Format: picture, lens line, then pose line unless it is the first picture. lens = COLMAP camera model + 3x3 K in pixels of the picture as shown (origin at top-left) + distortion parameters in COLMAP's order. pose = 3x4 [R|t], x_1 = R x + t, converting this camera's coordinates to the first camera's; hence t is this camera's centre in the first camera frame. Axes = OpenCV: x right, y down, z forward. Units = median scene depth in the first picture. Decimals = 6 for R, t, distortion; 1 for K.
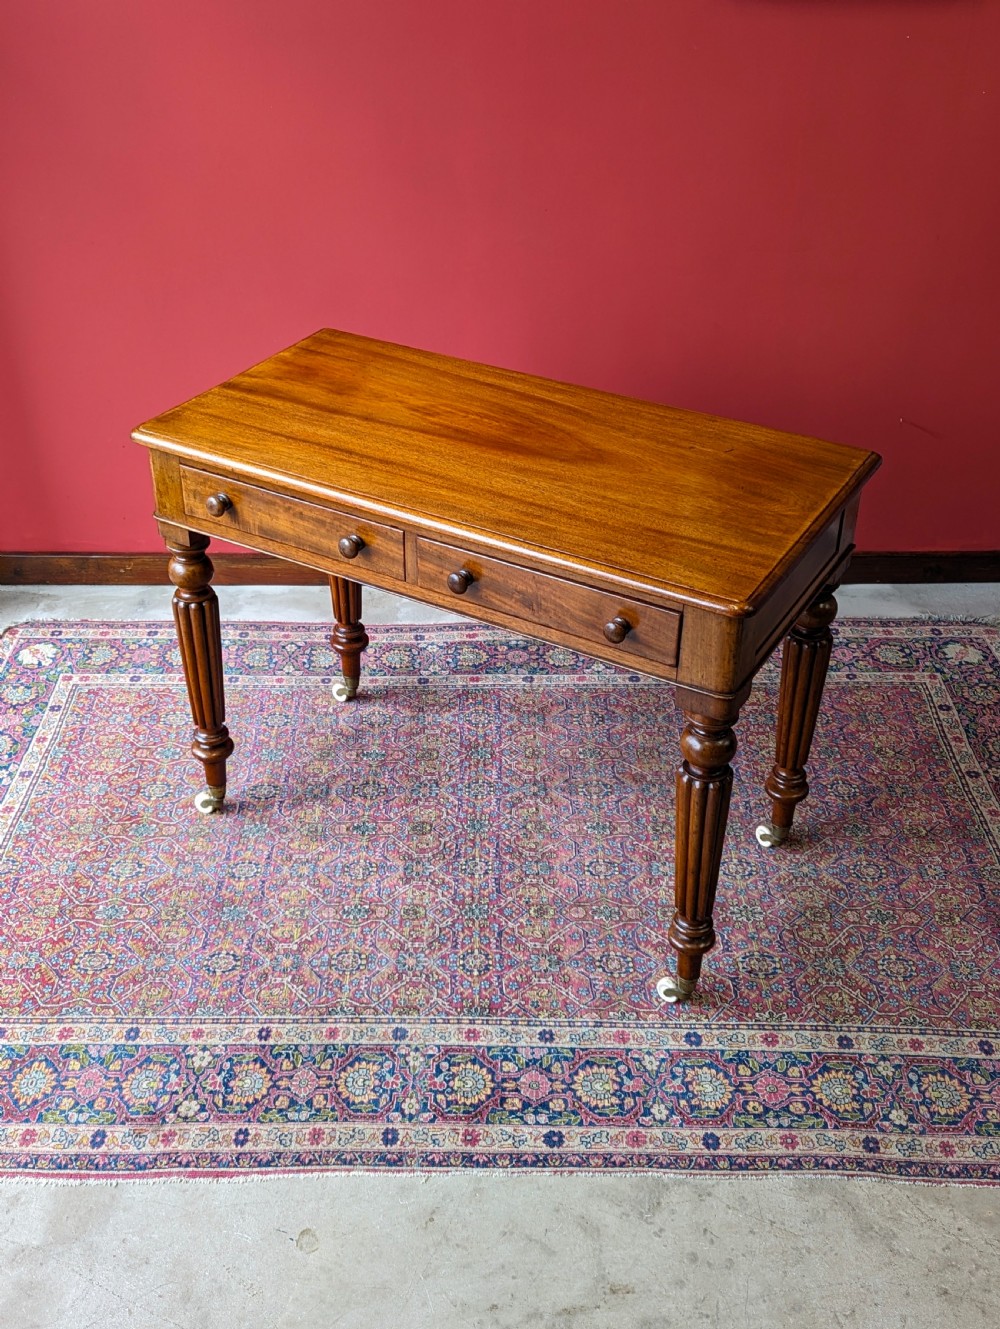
lens RADIAL K [[1435.3, 0, 509.3], [0, 1435.3, 656.9], [0, 0, 1]] dist [0.066518, -0.041769]
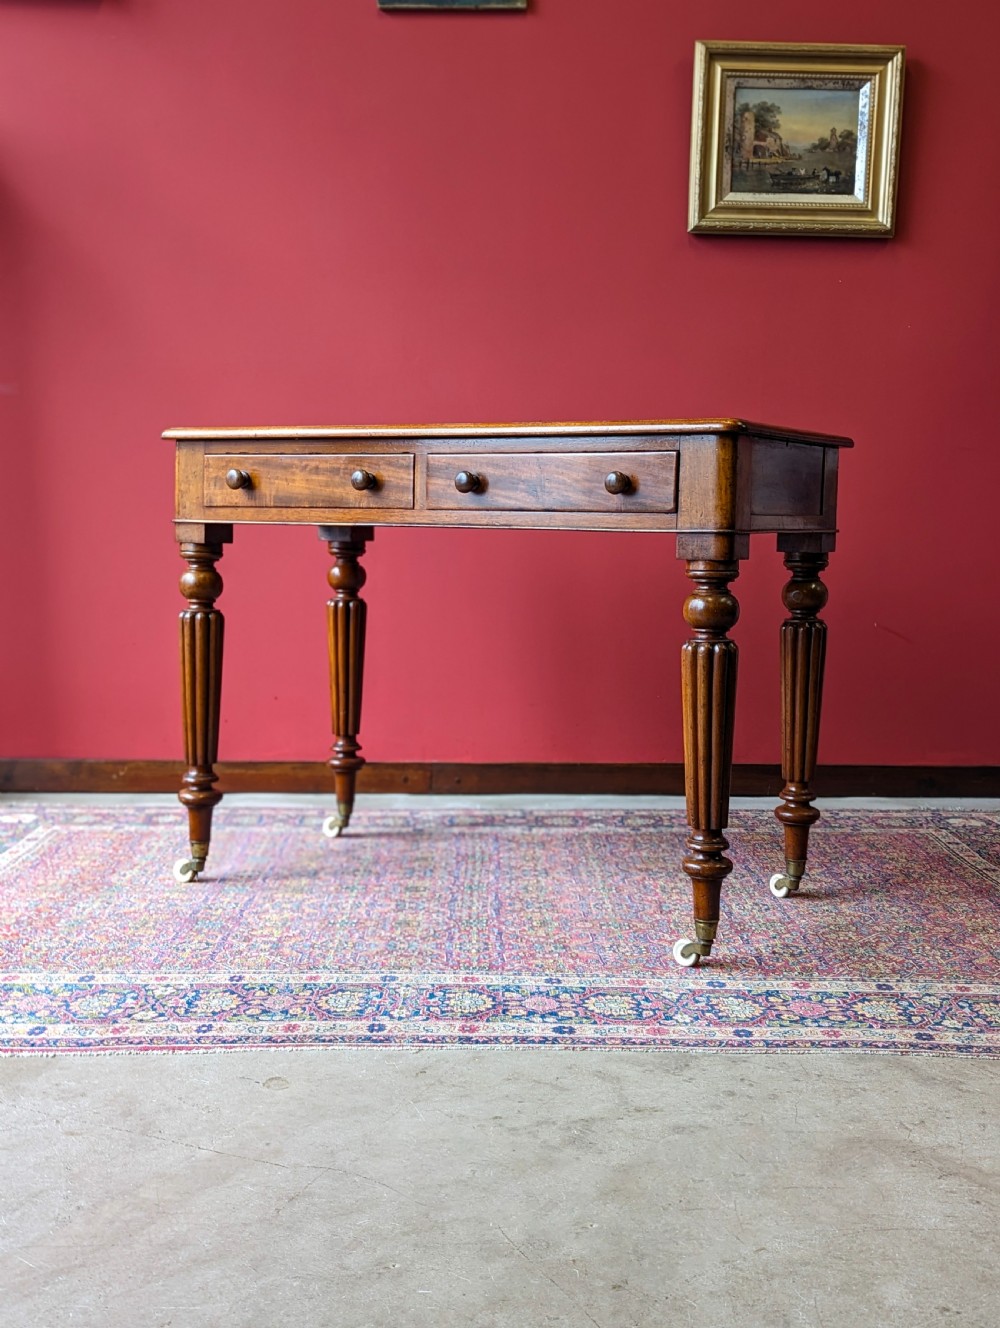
lens RADIAL K [[1439.7, 0, 541.1], [0, 1439.7, 660.5], [0, 0, 1]] dist [0.060831, -0.029535]
pose [[0.999499, 0.006957, 0.030868, -0.010722], [0.008239, 0.884650, -0.466184, 0.502221], [-0.030551, 0.466205, 0.884149, 0.113241]]
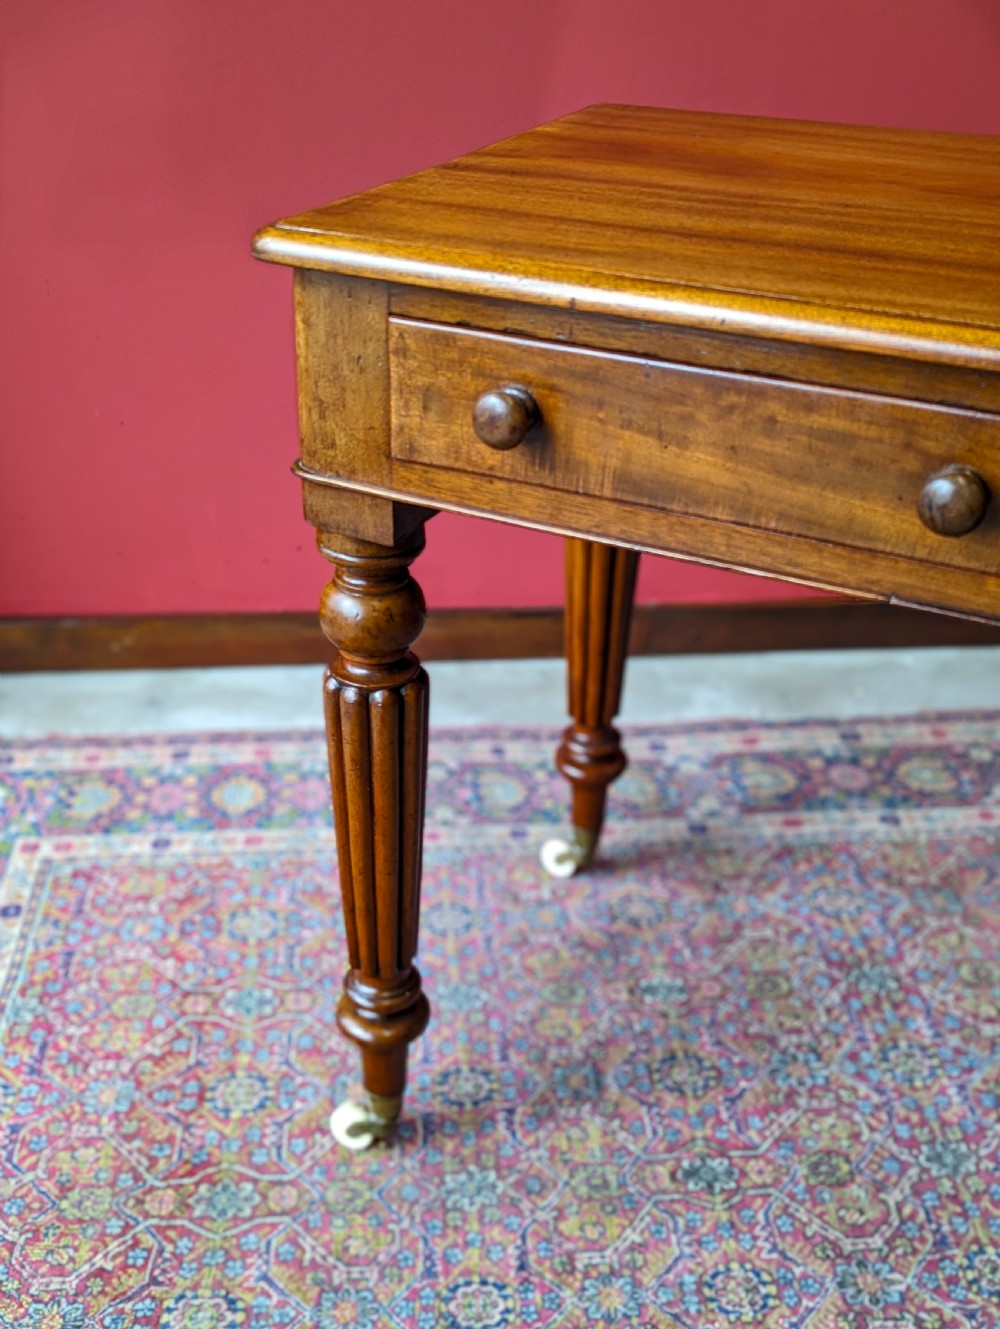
lens RADIAL K [[1433.2, 0, 497.1], [0, 1433.2, 670.5], [0, 0, 1]] dist [0.061845, -0.026519]
pose [[0.998044, -0.027259, 0.056254, -0.223138], [0.030428, 0.997952, -0.056272, -0.020122], [-0.054605, 0.057874, 0.996829, 0.628729]]
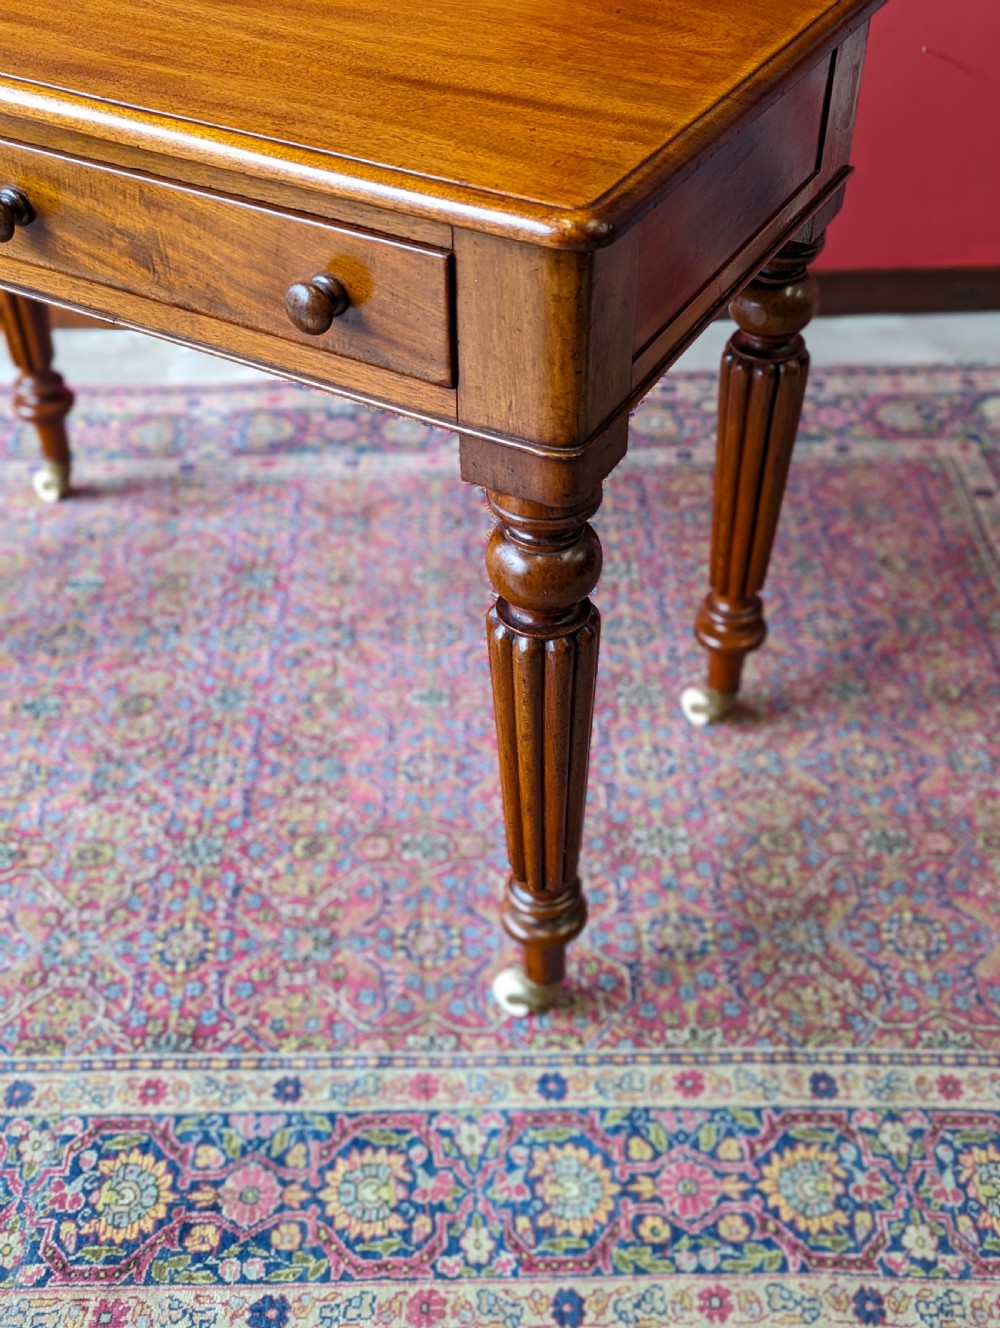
lens RADIAL K [[1416.7, 0, 530.9], [0, 1416.7, 653.2], [0, 0, 1]] dist [0.067530, -0.044709]
pose [[0.999671, -0.019479, 0.016677, 0.112572], [0.017215, 0.991813, 0.126531, 0.028671], [-0.019005, -0.126202, 0.991822, 0.472483]]
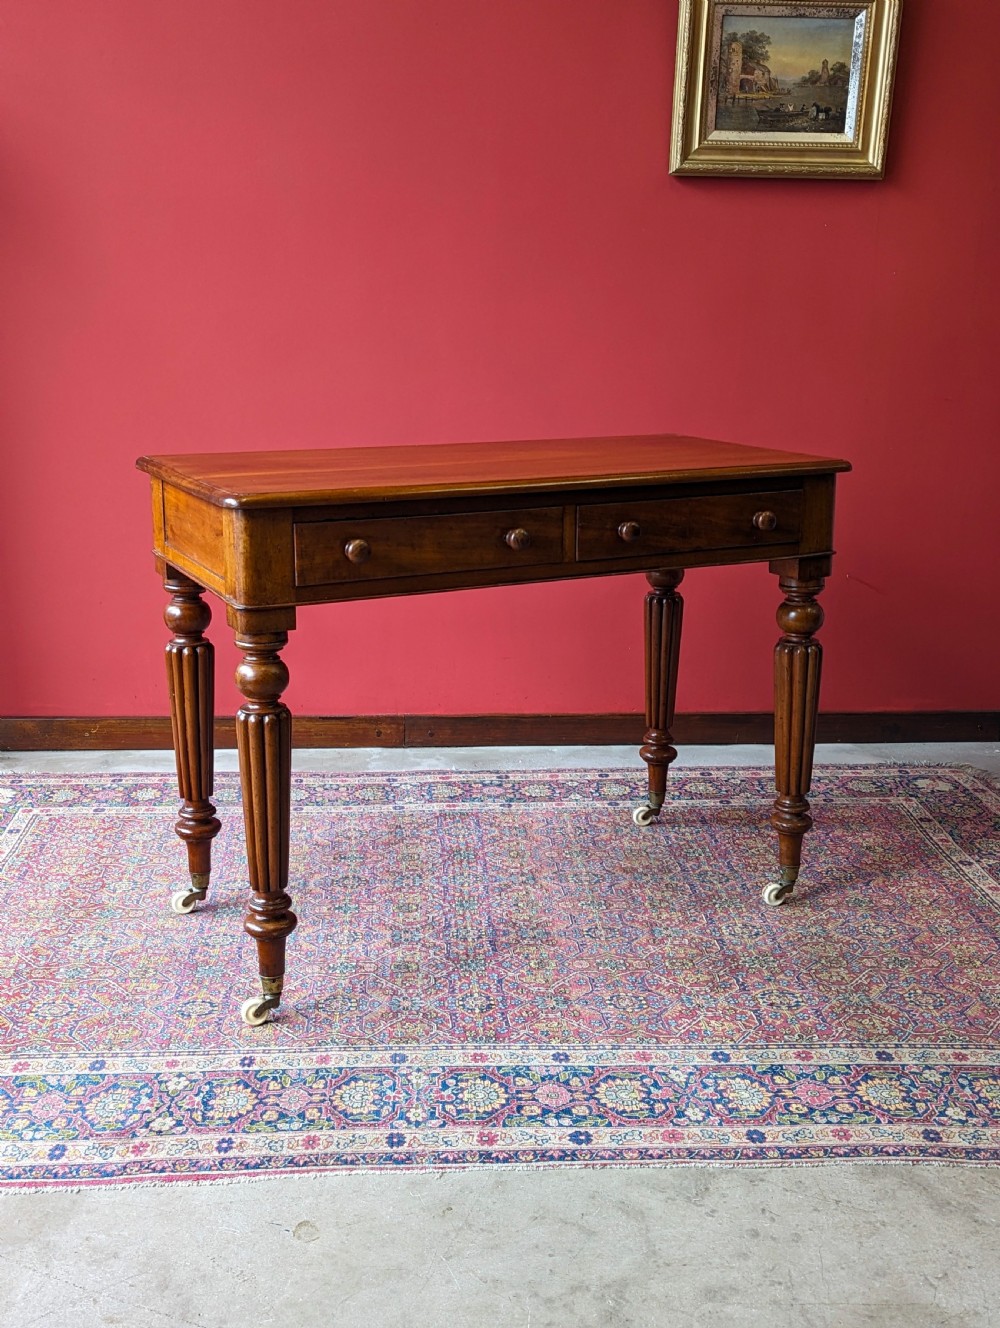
lens RADIAL K [[1398.5, 0, 509.6], [0, 1398.5, 643.4], [0, 0, 1]] dist [0.043707, 0.019028]
pose [[0.997891, -0.004238, 0.064774, -0.062305], [0.025107, 0.945399, -0.324946, 0.301471], [-0.059860, 0.325887, 0.943512, 0.082312]]
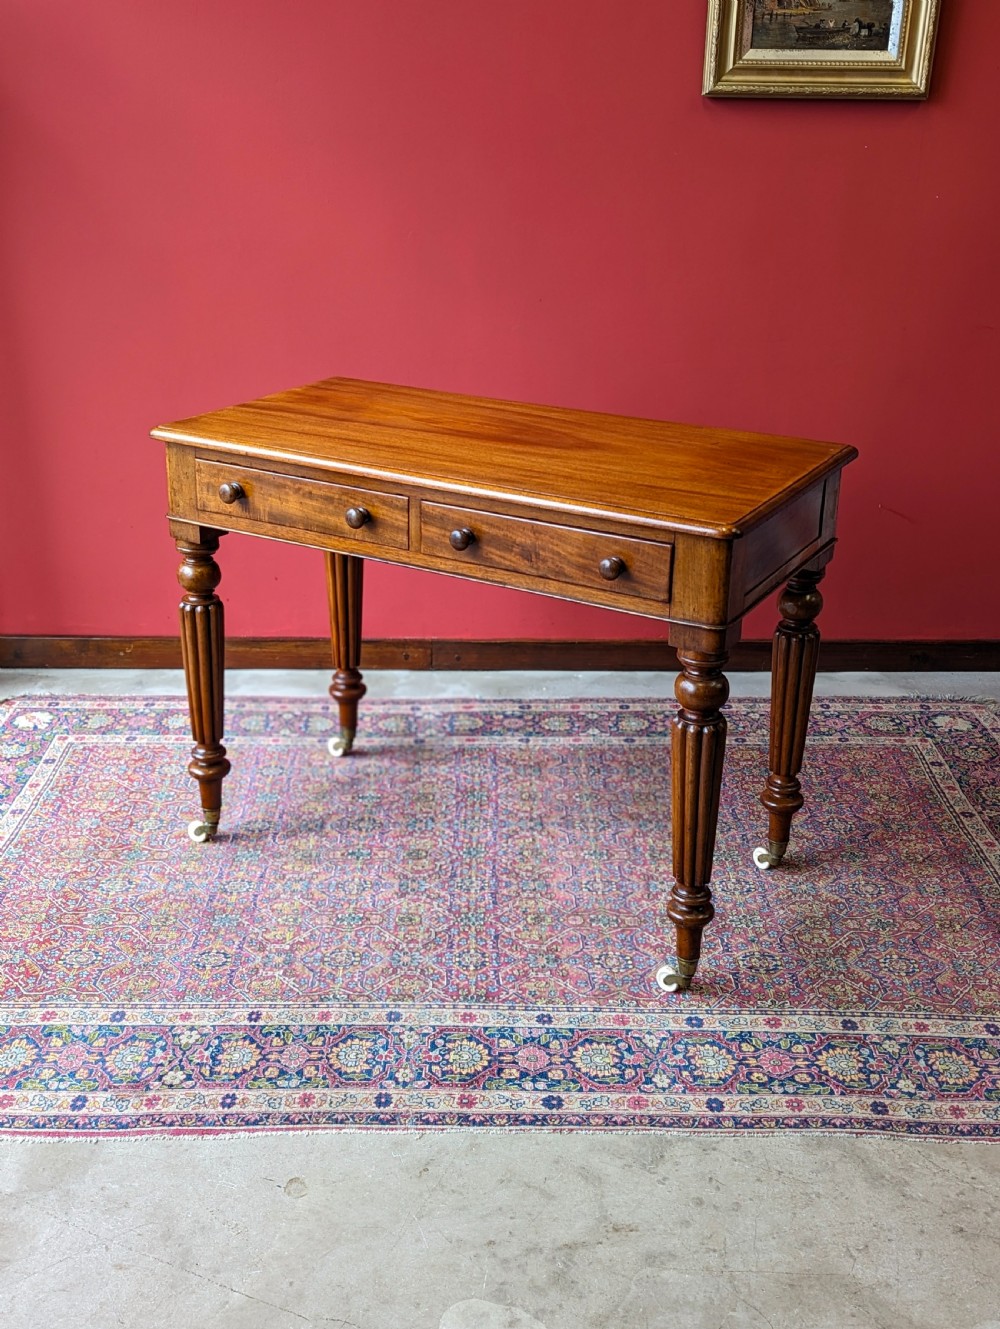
lens RADIAL K [[1473.3, 0, 527.1], [0, 1473.3, 633.1], [0, 0, 1]] dist [0.062245, -0.026670]
pose [[0.999811, 0.004778, 0.018852, -0.006100], [-0.000660, 0.977128, -0.212649, 0.219572], [-0.019437, 0.212596, 0.976947, -0.032968]]
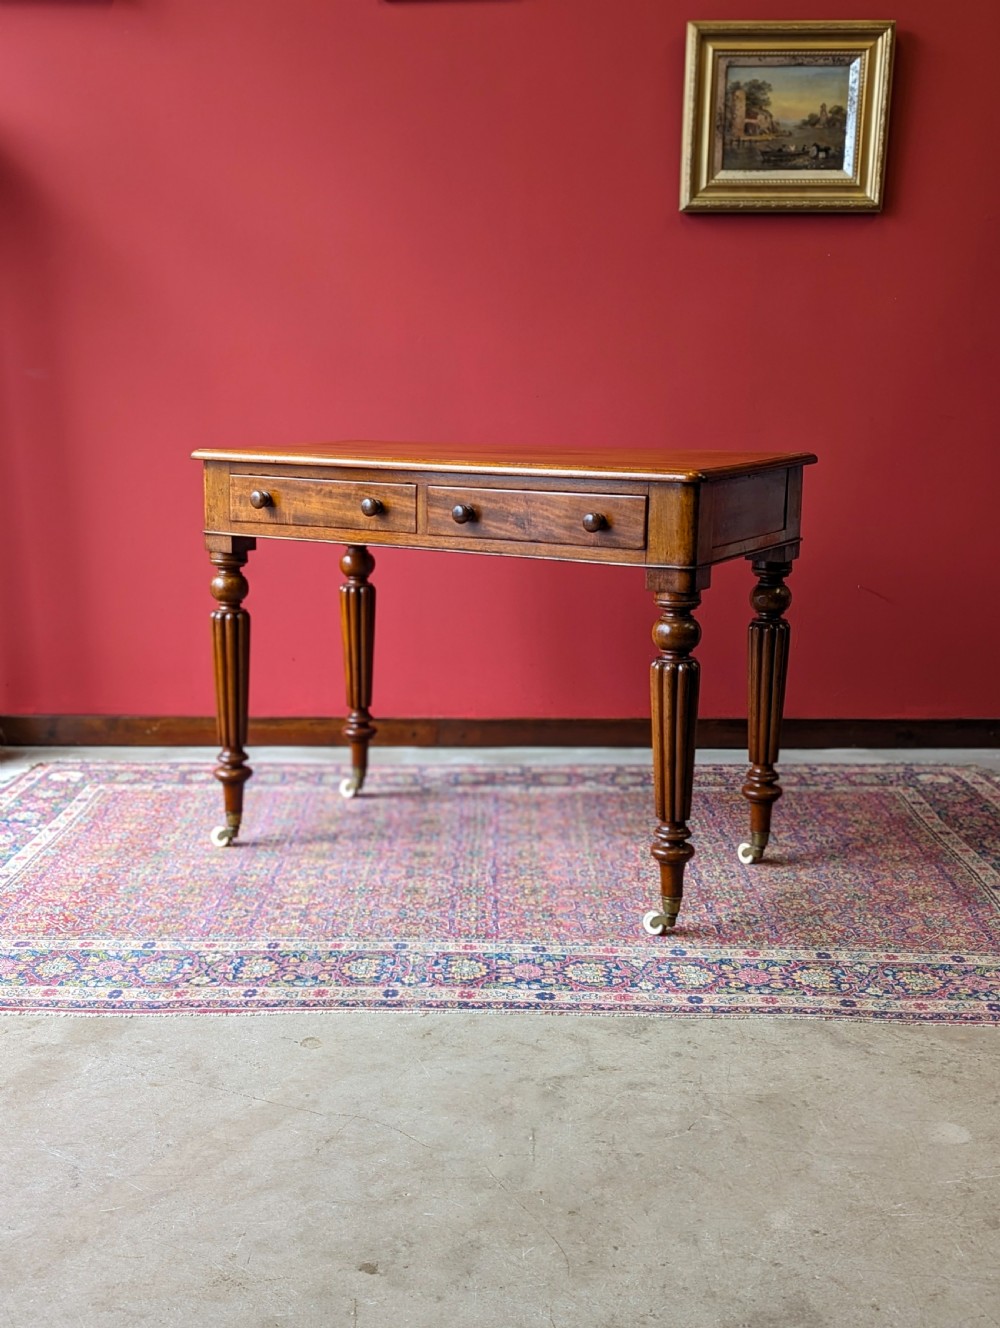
lens RADIAL K [[1533.6, 0, 489.2], [0, 1533.6, 687.1], [0, 0, 1]] dist [0.102178, -0.161278]
pose [[0.999877, 0.001170, -0.015665, 0.006560], [-0.006869, 0.929396, -0.369021, 0.497973], [0.014127, 0.369083, 0.929289, -0.118378]]
